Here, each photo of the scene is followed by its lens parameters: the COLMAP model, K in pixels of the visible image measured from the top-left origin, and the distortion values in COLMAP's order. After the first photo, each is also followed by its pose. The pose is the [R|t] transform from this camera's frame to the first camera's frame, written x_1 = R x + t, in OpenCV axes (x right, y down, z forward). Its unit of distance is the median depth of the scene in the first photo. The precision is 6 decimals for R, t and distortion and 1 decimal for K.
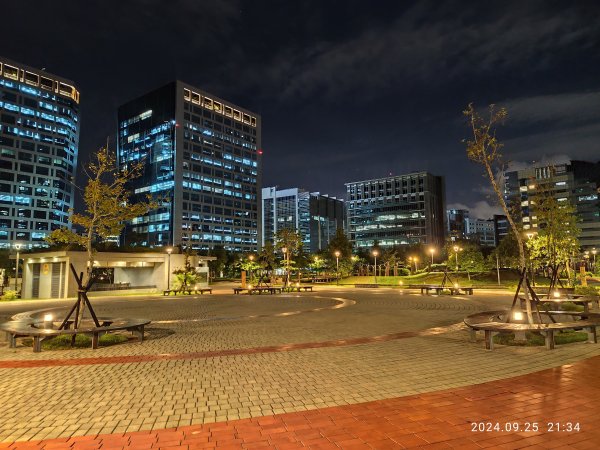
lens RADIAL K [[407.7, 0, 300.0], [0, 407.7, 225.0], [0, 0, 1]] dist [0.004586, -0.016254]
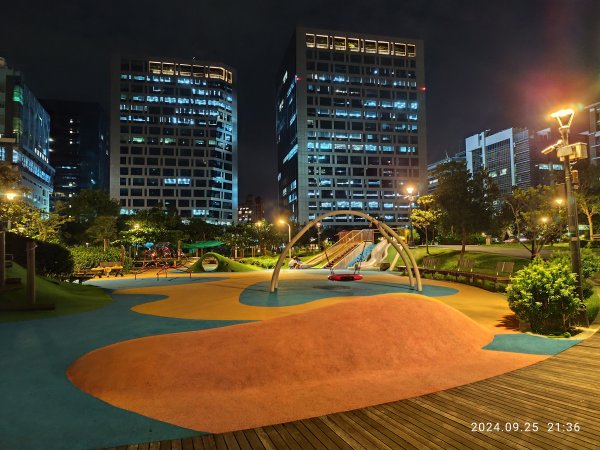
lens RADIAL K [[407.7, 0, 300.0], [0, 407.7, 225.0], [0, 0, 1]] dist [0.004586, -0.016254]
pose [[0.762040, -0.028744, -0.646892, 0.170269], [0.075513, 0.996143, 0.044691, 0.019050], [0.643112, -0.082905, 0.761271, 0.202484]]
